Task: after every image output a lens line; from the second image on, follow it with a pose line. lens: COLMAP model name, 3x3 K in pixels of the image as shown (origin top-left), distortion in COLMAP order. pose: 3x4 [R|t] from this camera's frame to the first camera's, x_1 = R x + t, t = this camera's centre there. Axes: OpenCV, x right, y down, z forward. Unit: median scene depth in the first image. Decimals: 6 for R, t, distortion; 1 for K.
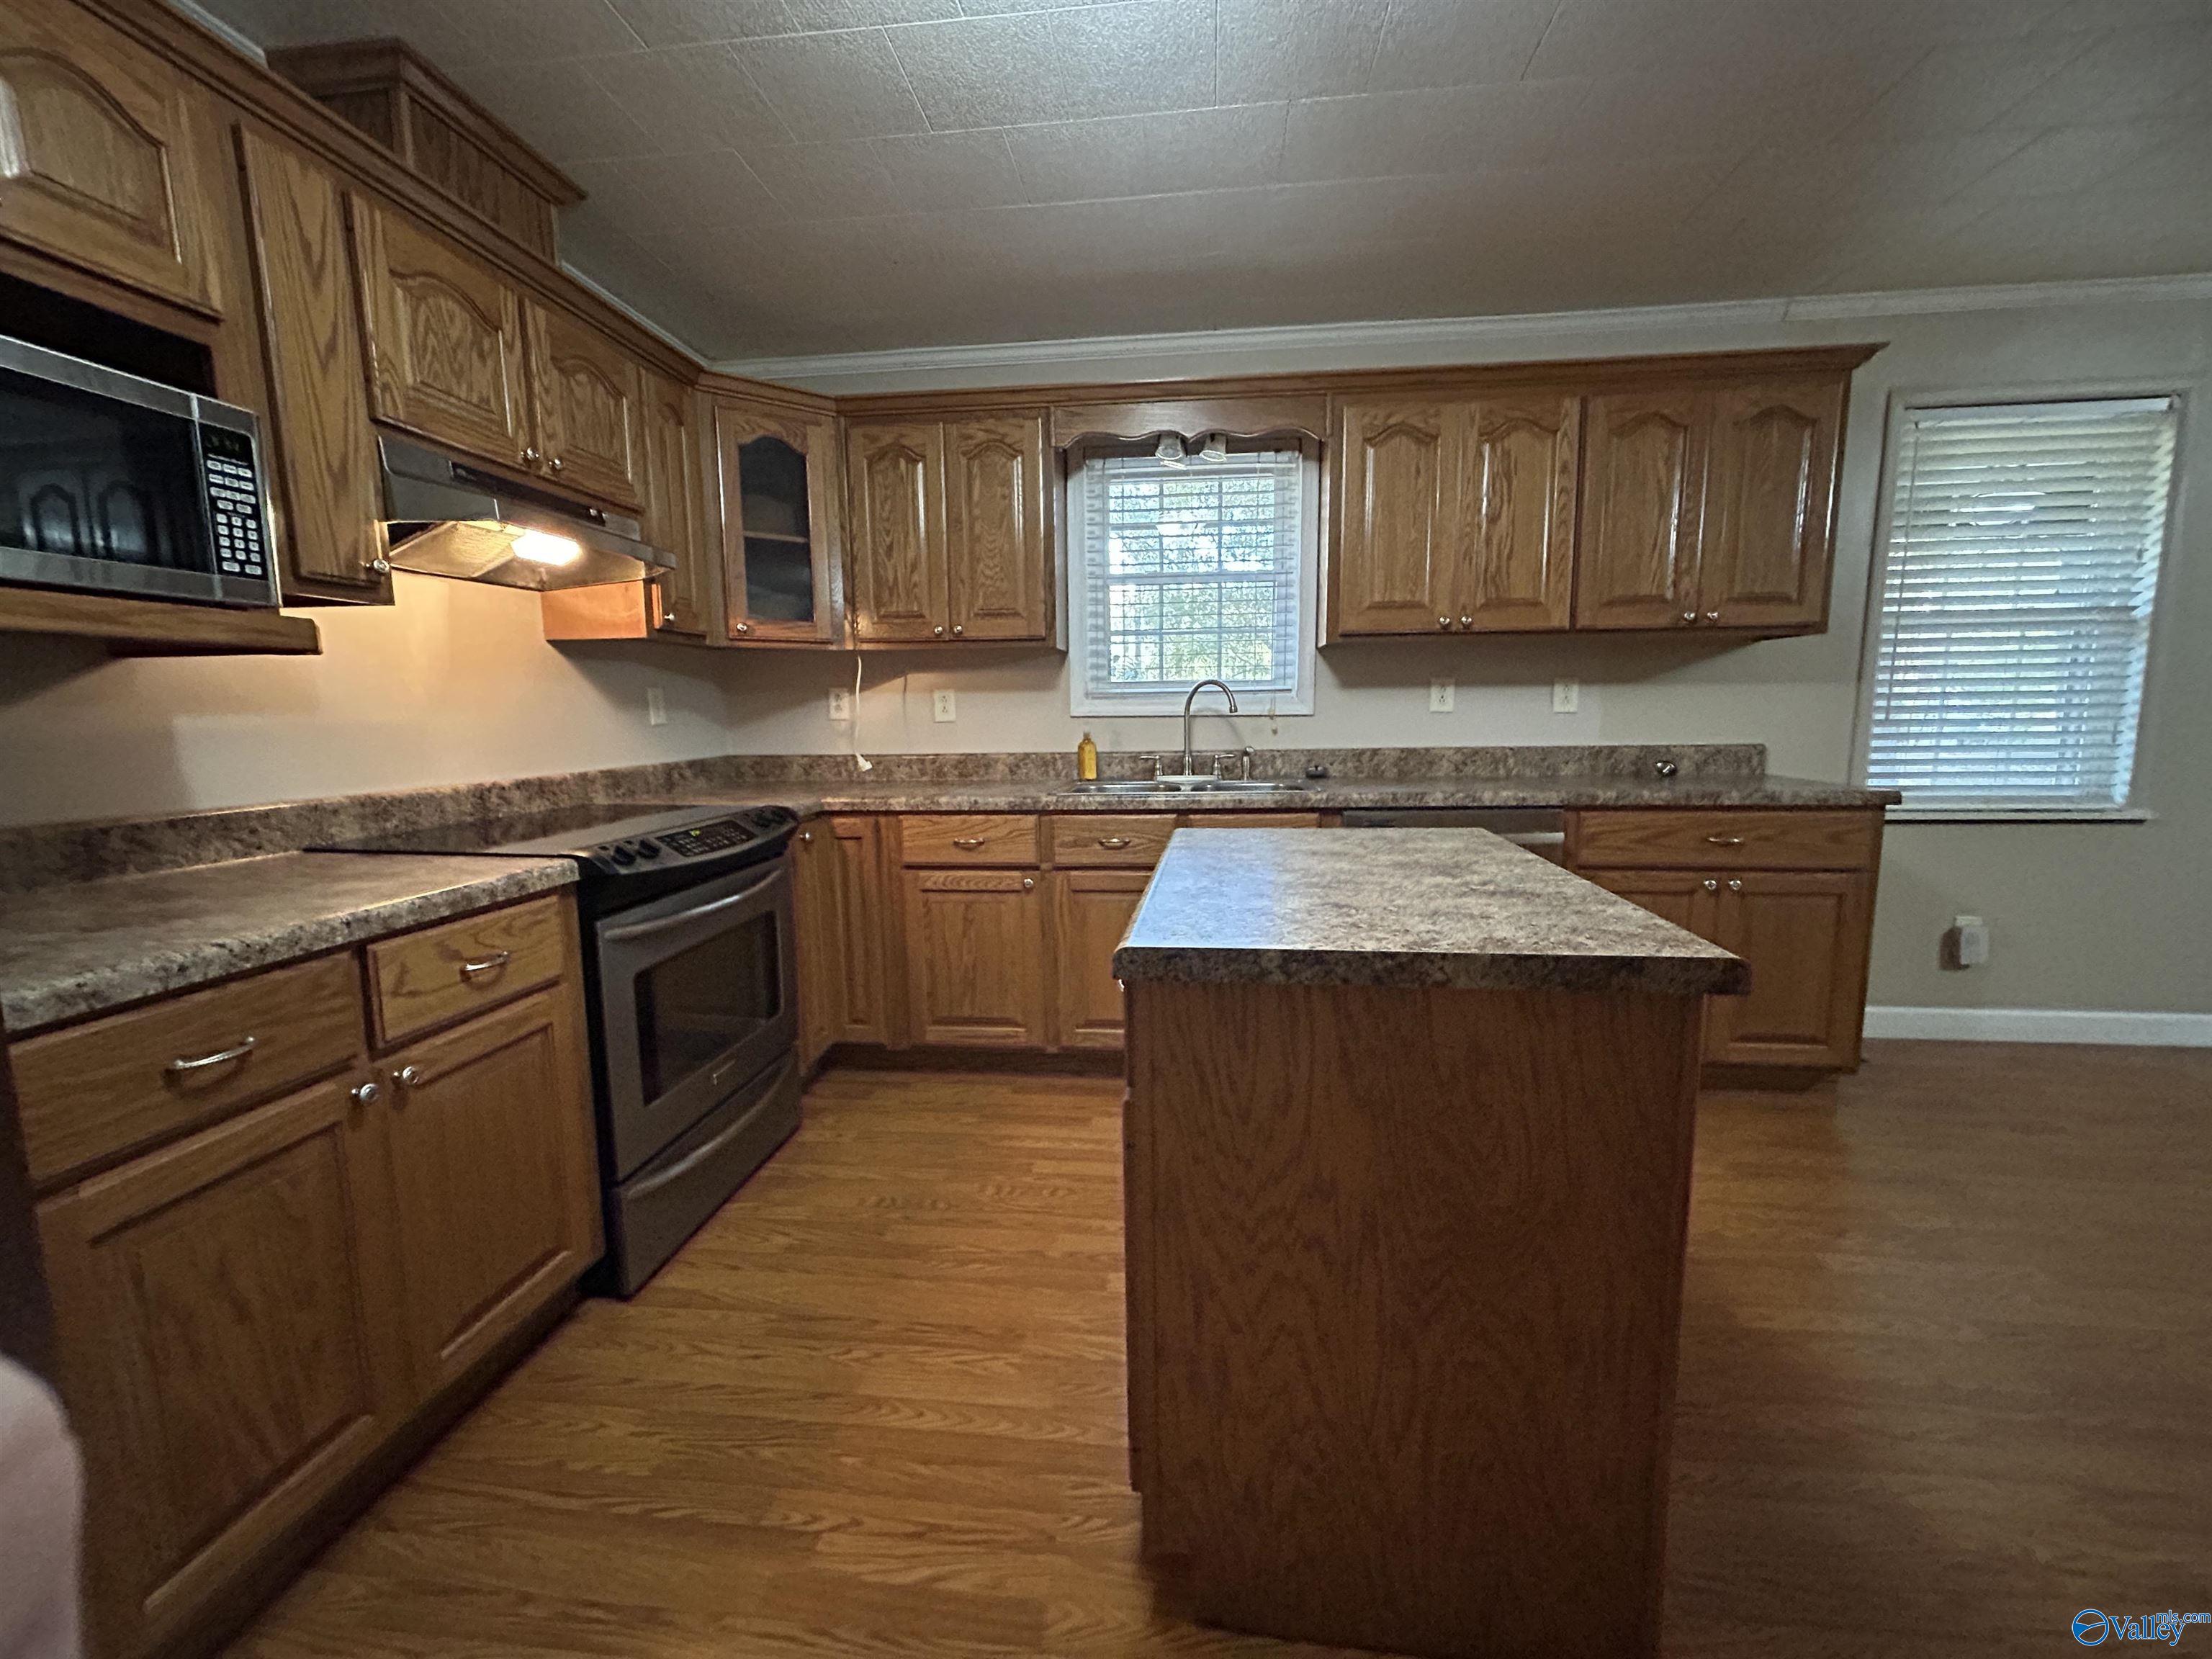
lens RADIAL K [[896.3, 0, 1099.4], [0, 896.3, 832.6], [0, 0, 1]] dist [0.001451, 0.001237]
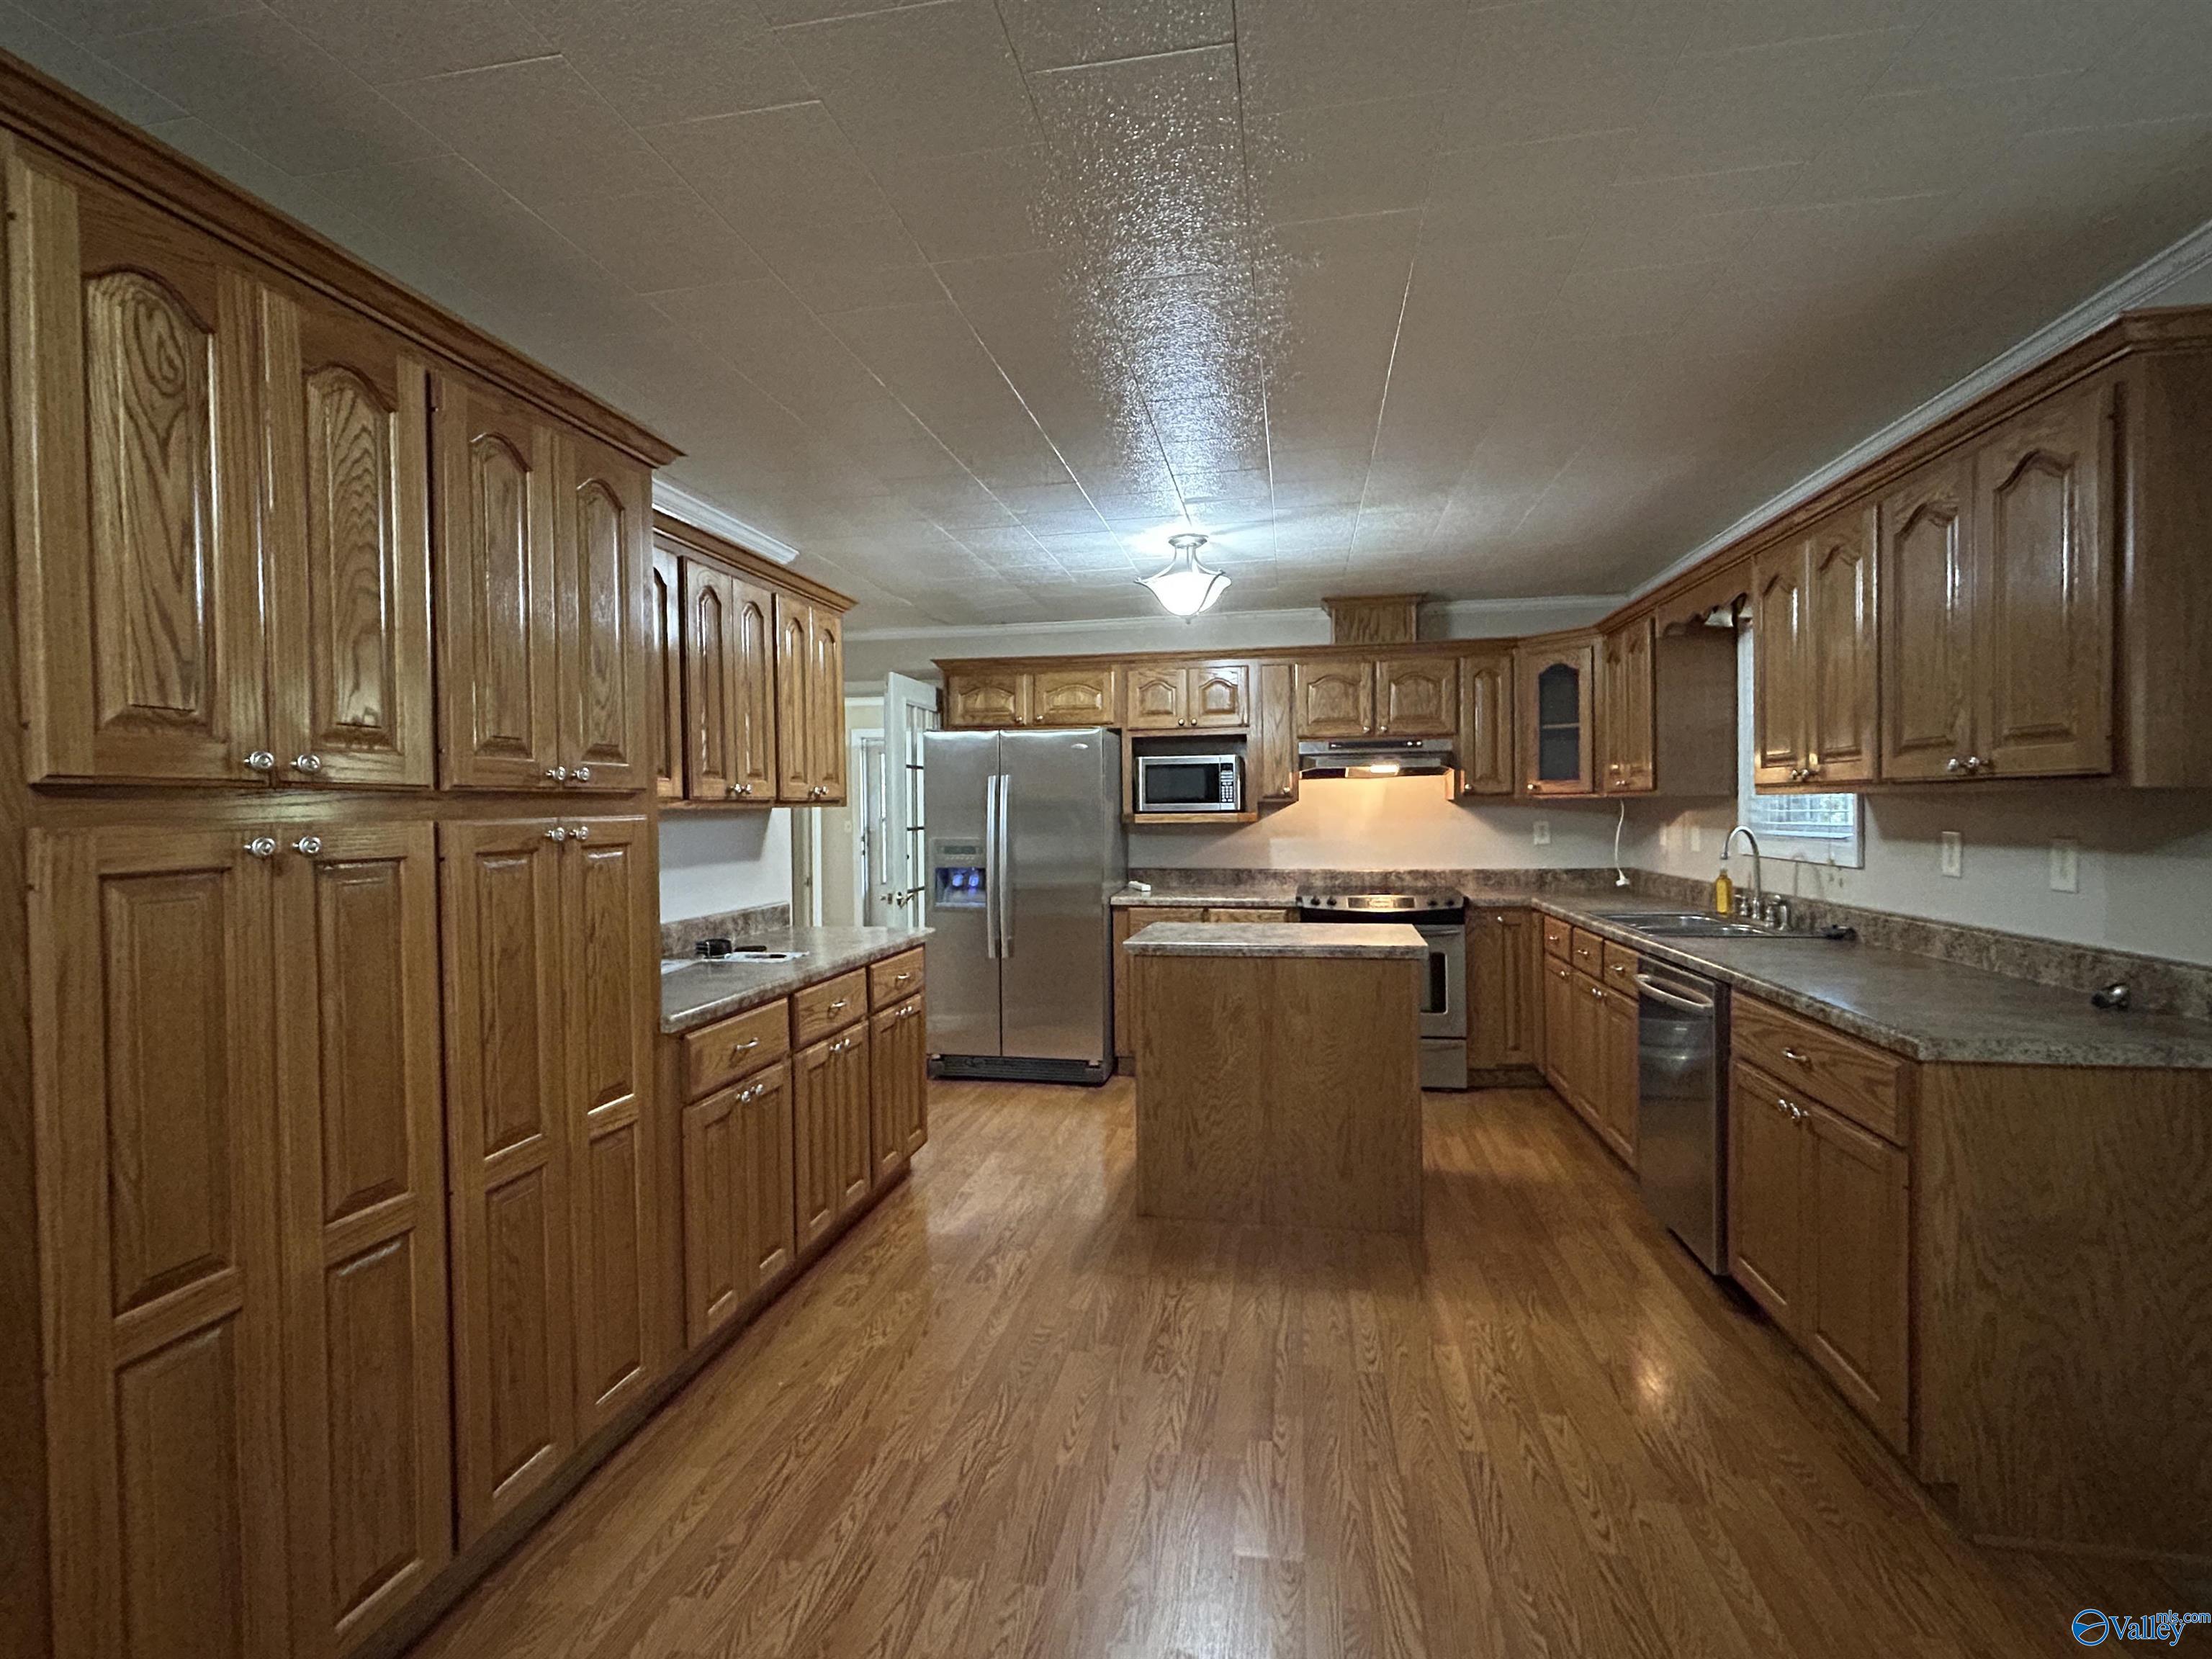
lens RADIAL K [[1038.0, 0, 1110.7], [0, 1038.0, 828.6], [0, 0, 1]] dist [0.006358, 0.001456]
pose [[-0.073166, 0.032329, -0.996796, 1.415538], [-0.121020, 0.991801, 0.041050, -0.132344], [0.989950, 0.123635, -0.068653, 0.370458]]
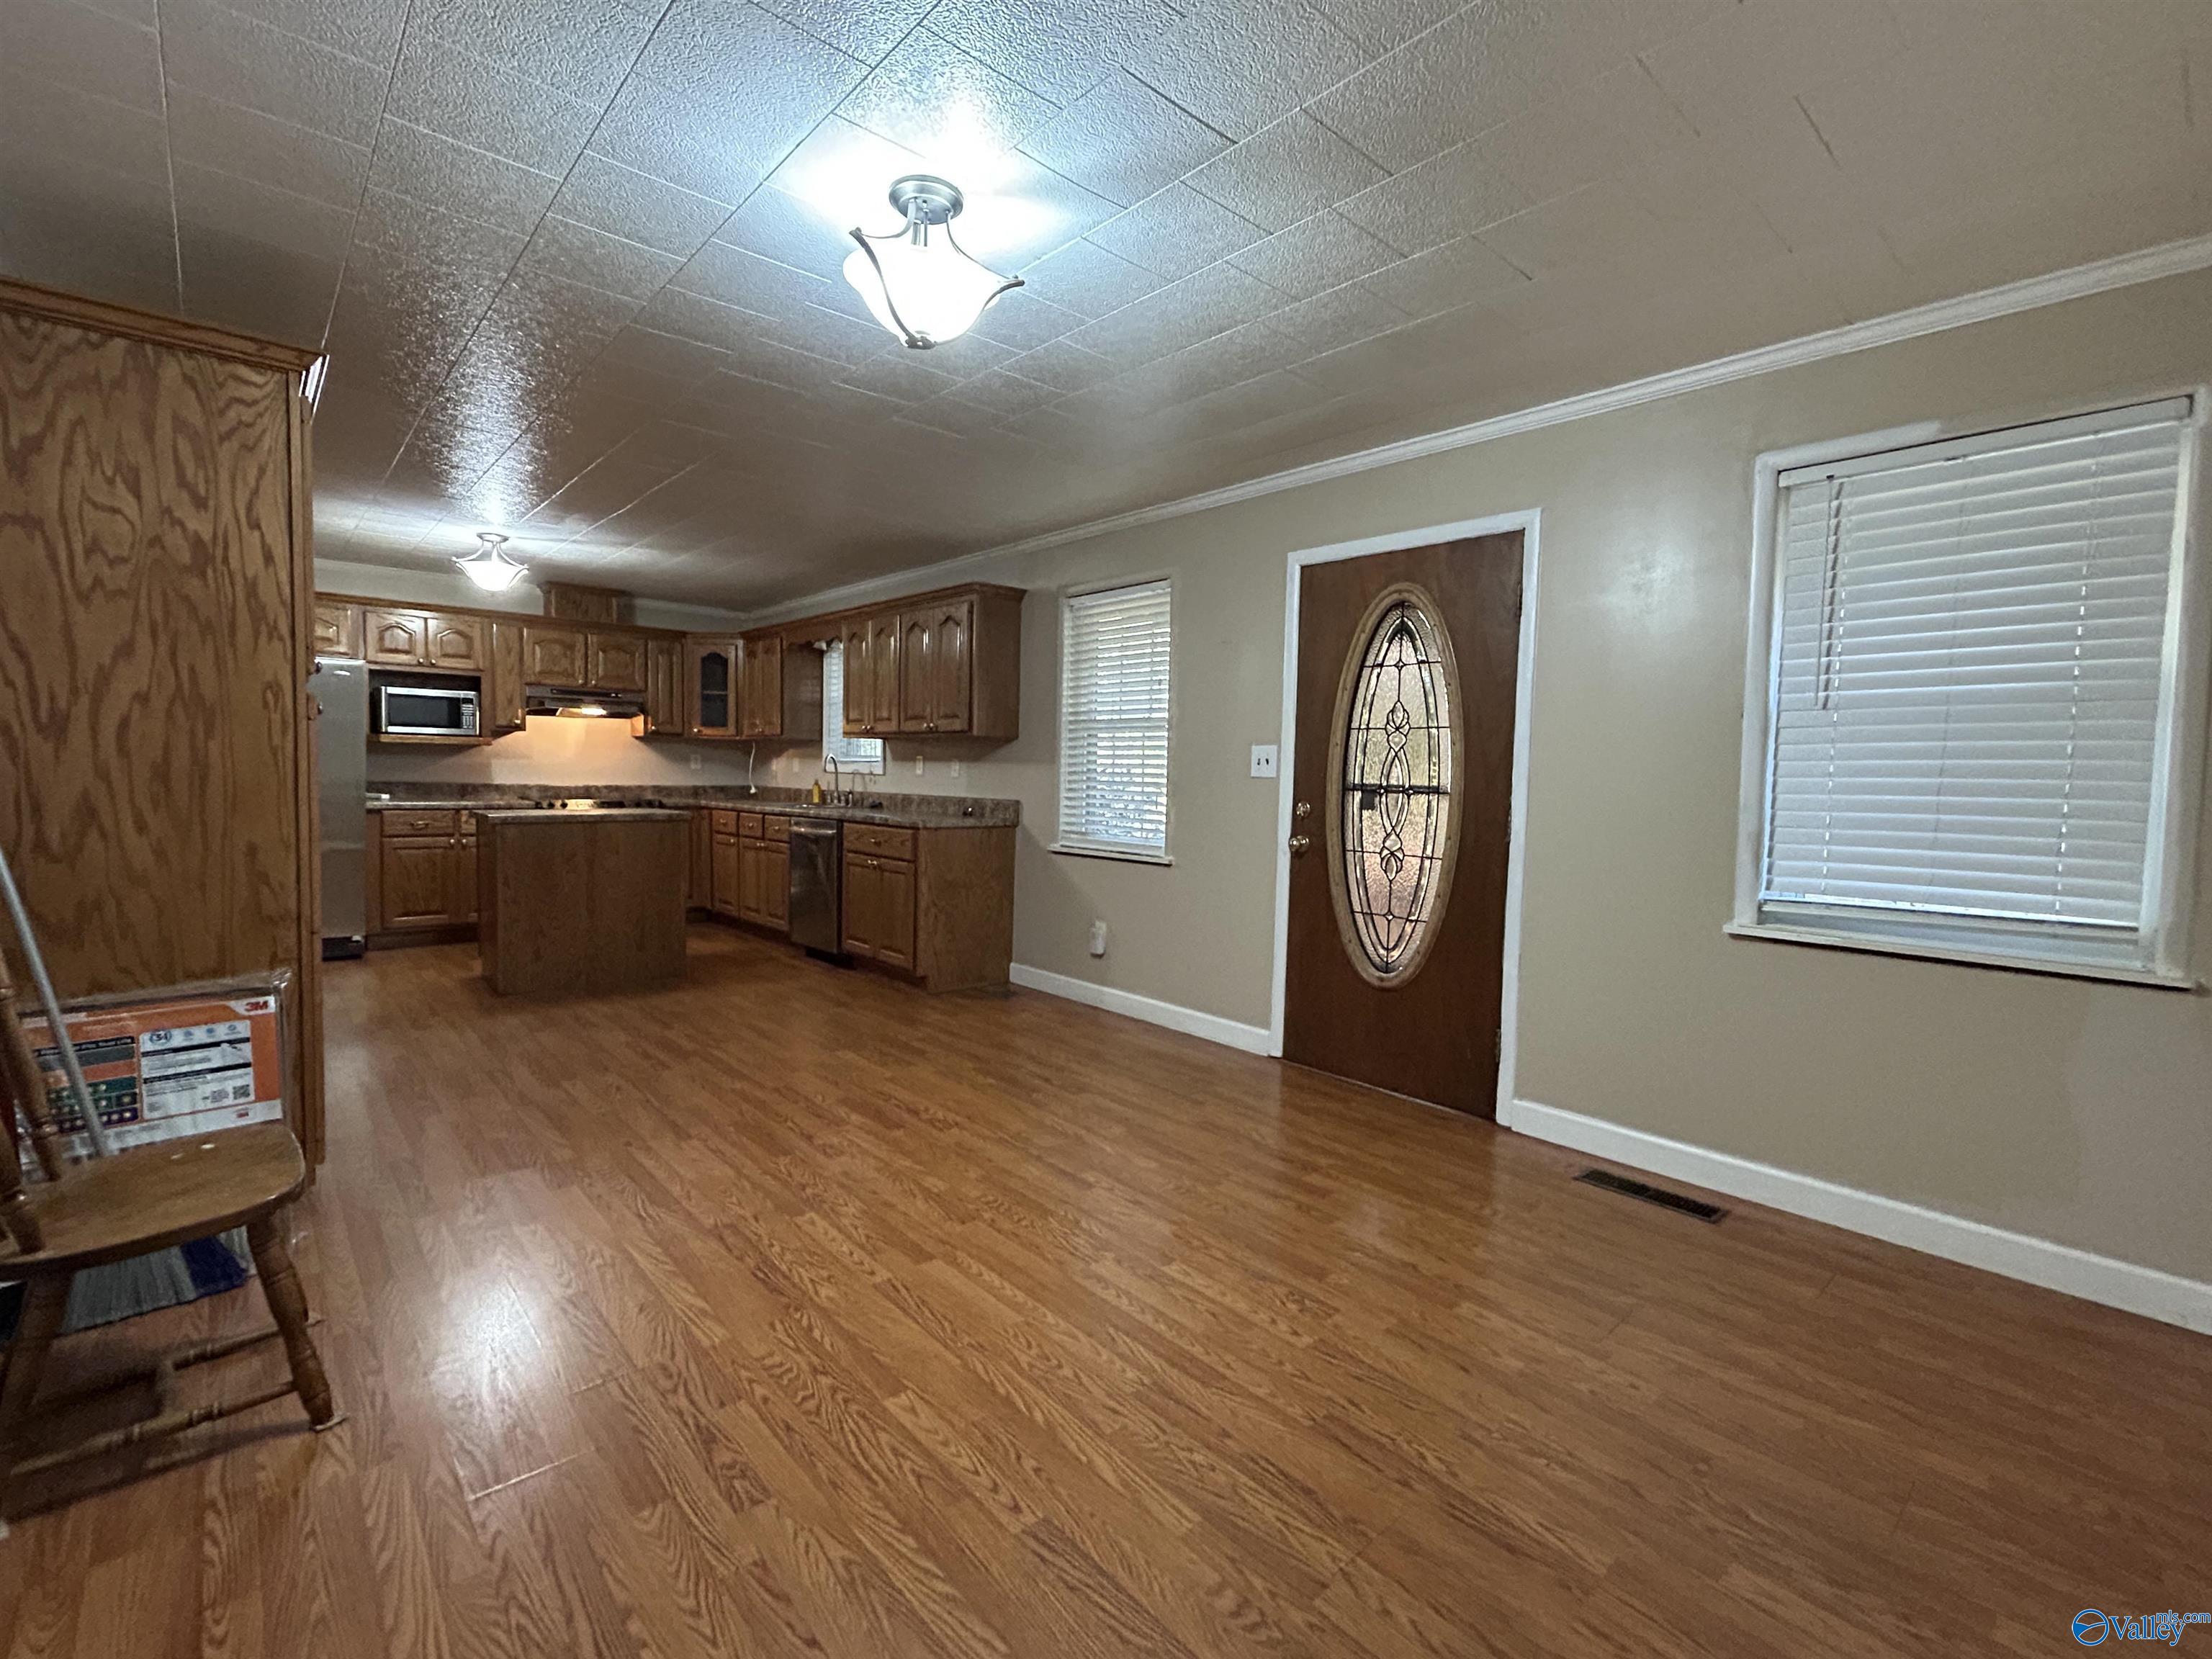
lens RADIAL K [[999.2, 0, 1121.7], [0, 999.2, 826.9], [0, 0, 1]] dist [-0.016550, -0.000297]
pose [[0.745876, 0.065770, -0.662830, 2.166229], [-0.122061, 0.991758, -0.038947, -0.002146], [0.654806, 0.109955, 0.747756, -0.236809]]
